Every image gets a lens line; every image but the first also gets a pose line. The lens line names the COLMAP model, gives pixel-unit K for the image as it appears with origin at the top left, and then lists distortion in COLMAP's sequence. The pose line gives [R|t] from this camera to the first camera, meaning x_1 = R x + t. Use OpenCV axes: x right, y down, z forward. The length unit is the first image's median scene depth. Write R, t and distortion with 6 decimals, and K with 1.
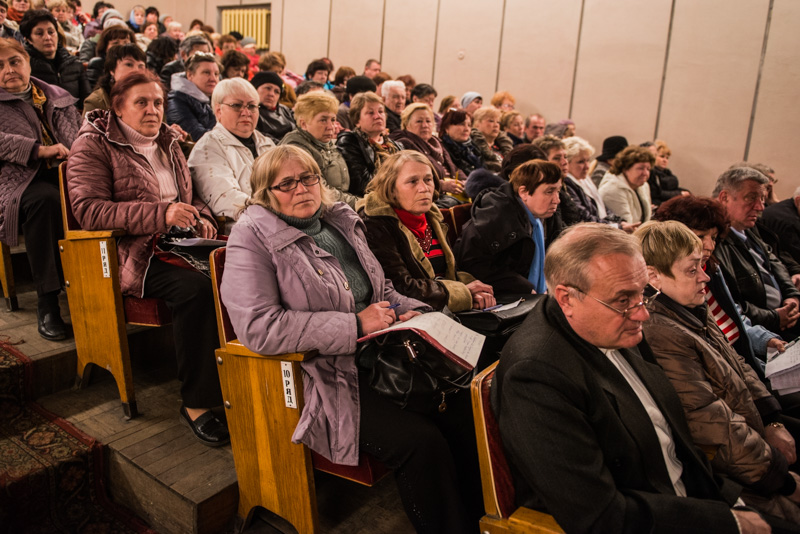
lens RADIAL K [[558.3, 0, 400.0], [0, 558.3, 267.0], [0, 0, 1]] dist [-0.000643, -0.000871]
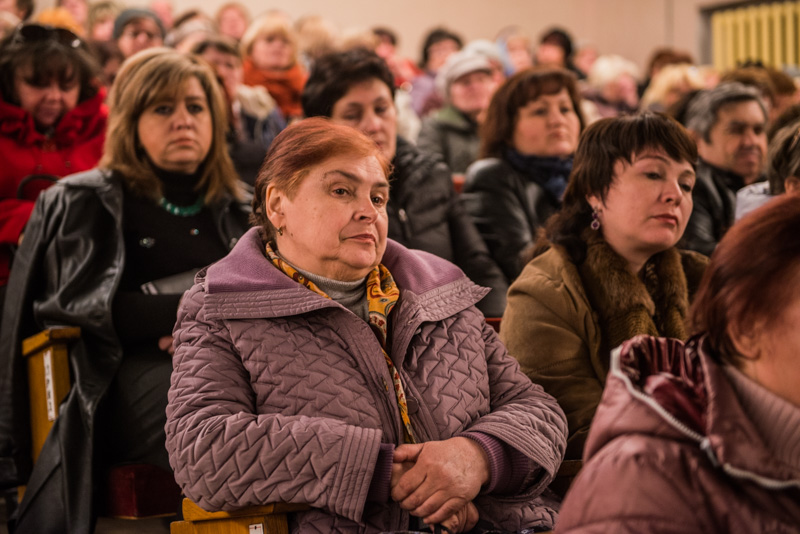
lens RADIAL K [[1421.9, 0, 400.0], [0, 1421.9, 267.0], [0, 0, 1]] dist [0.007916, 0.034816]
pose [[0.903880, -0.064306, -0.422926, -0.283441], [-0.046504, 0.968008, -0.246573, -0.114090], [0.425252, 0.242540, 0.871972, 0.279439]]
